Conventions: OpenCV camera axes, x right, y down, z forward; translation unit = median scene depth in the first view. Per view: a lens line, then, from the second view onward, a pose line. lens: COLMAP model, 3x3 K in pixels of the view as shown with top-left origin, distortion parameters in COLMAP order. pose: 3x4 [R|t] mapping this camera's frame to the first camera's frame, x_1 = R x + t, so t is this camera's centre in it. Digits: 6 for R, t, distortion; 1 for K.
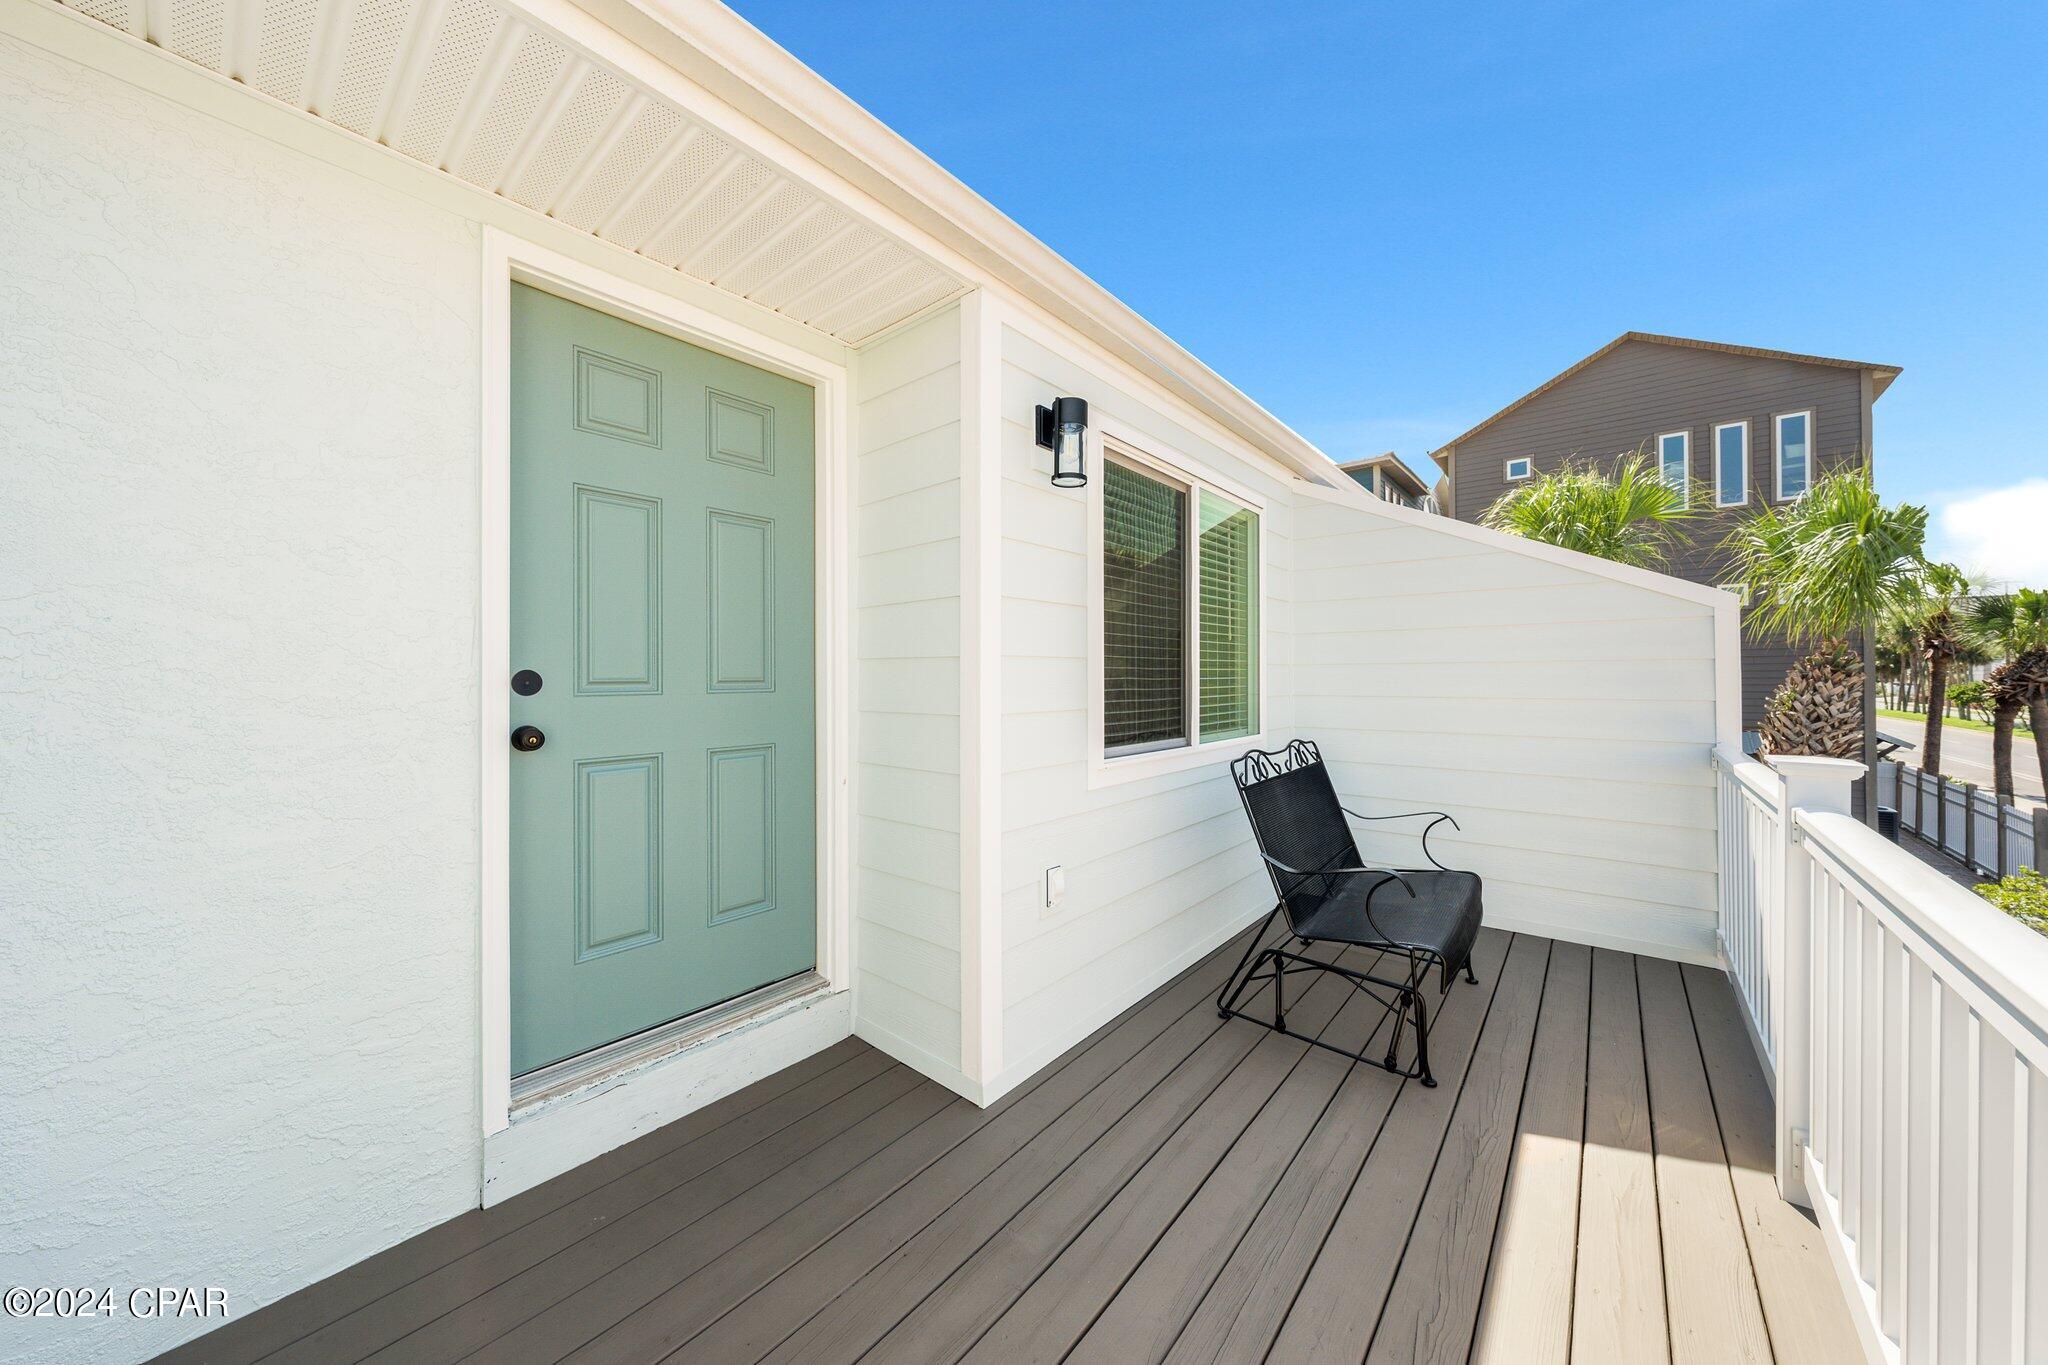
lens RADIAL K [[705.5, 0, 1030.1], [0, 705.5, 682.8], [0, 0, 1]] dist [0.000744, 0.000030]
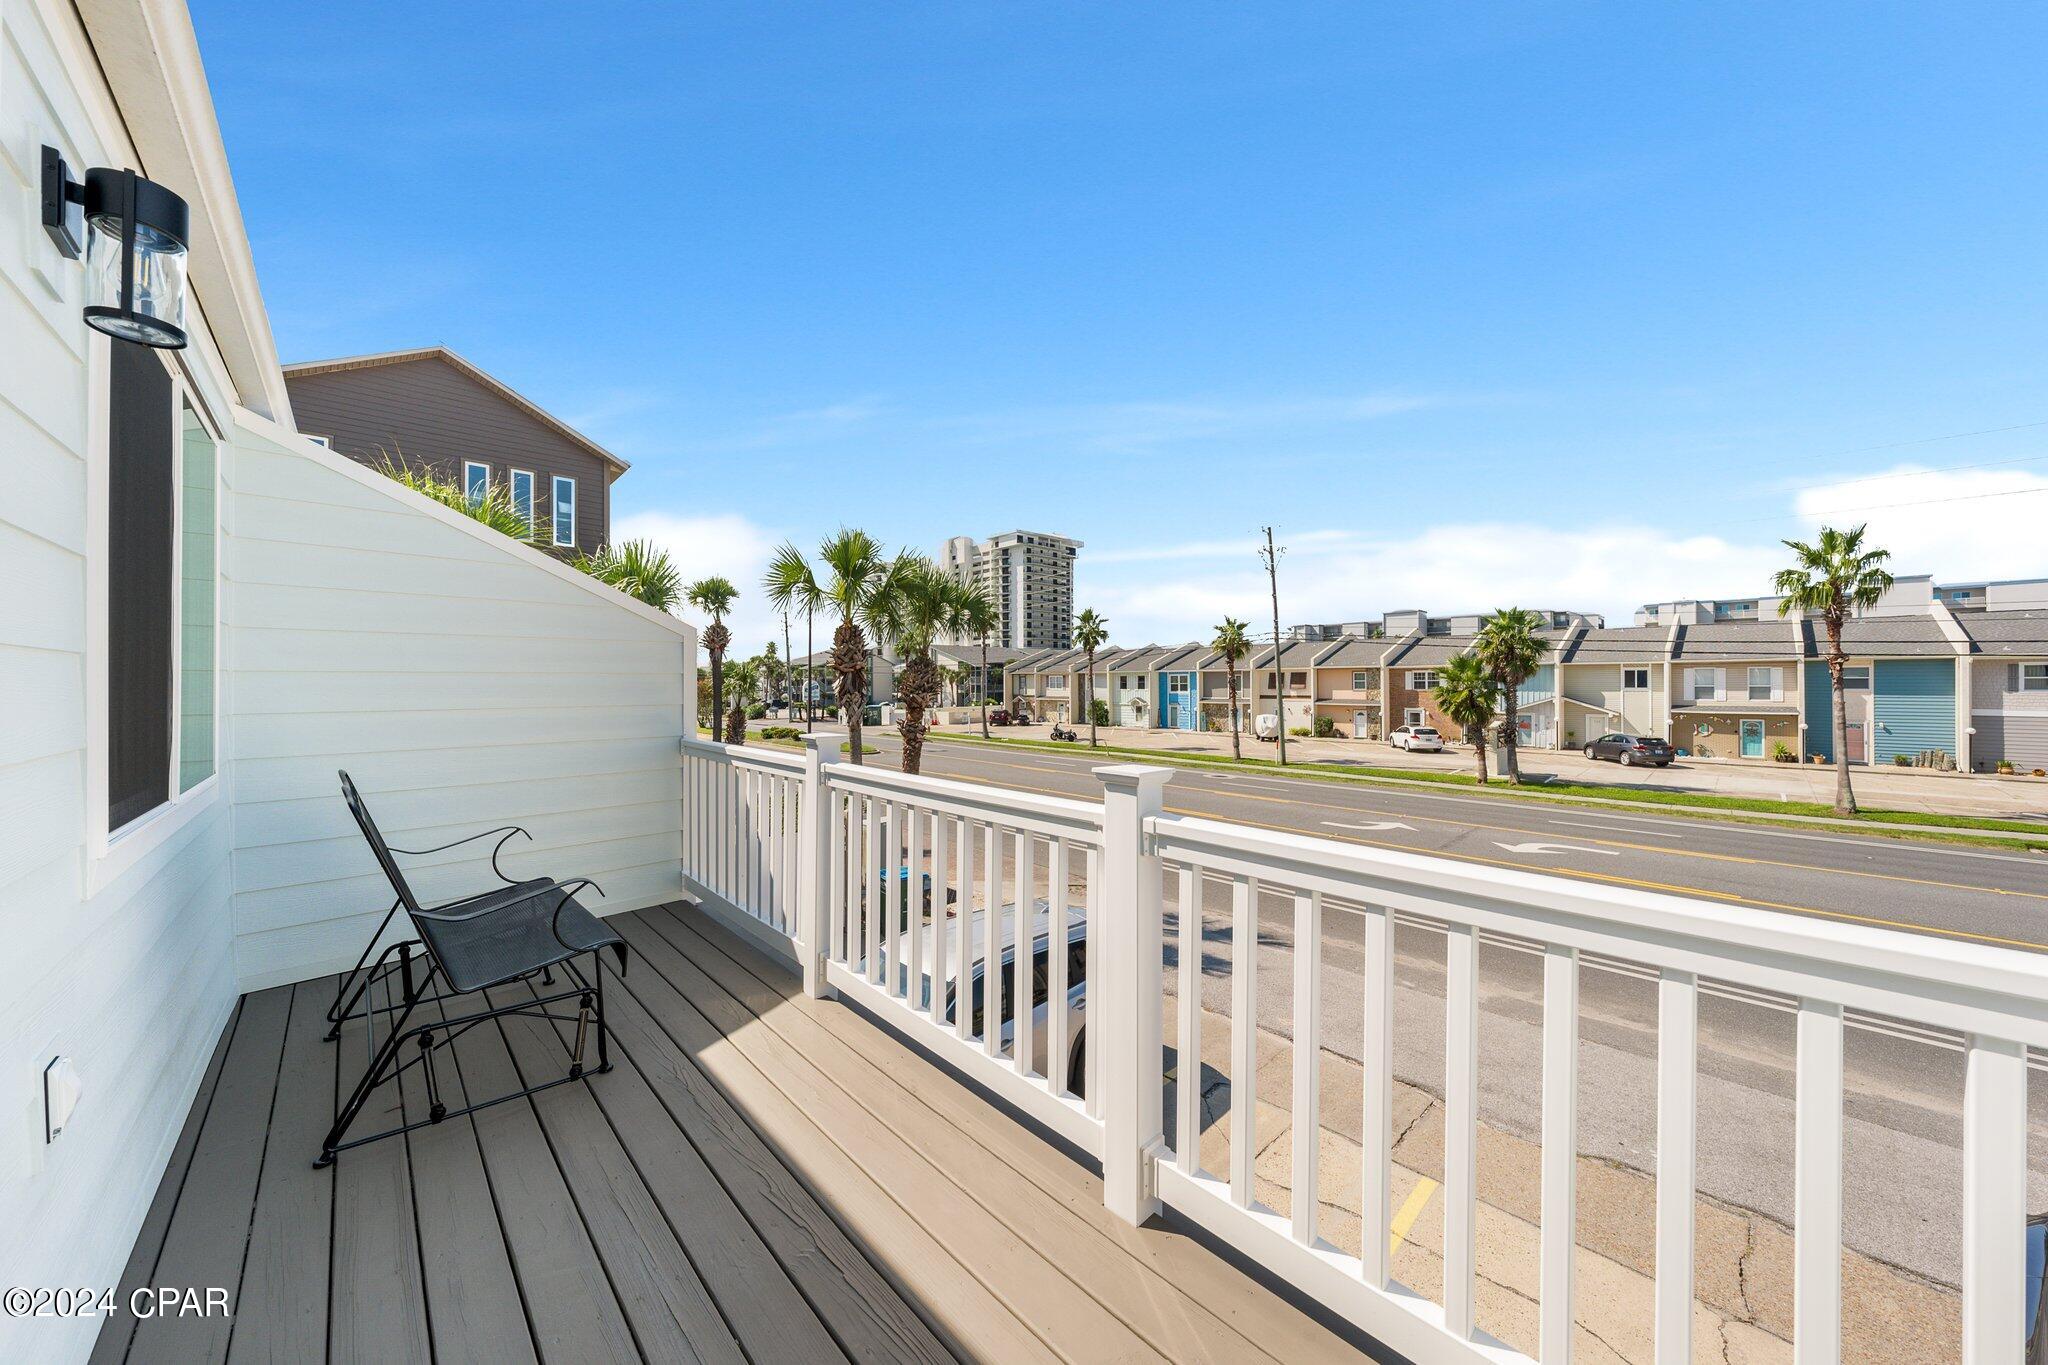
lens RADIAL K [[705.5, 0, 1030.1], [0, 705.5, 682.8], [0, 0, 1]] dist [0.000744, 0.000030]
pose [[0.109113, 0.004491, 0.994019, -0.333378], [0.010513, 0.999929, -0.005672, -0.000688], [-0.993974, 0.011069, 0.109058, 0.193099]]
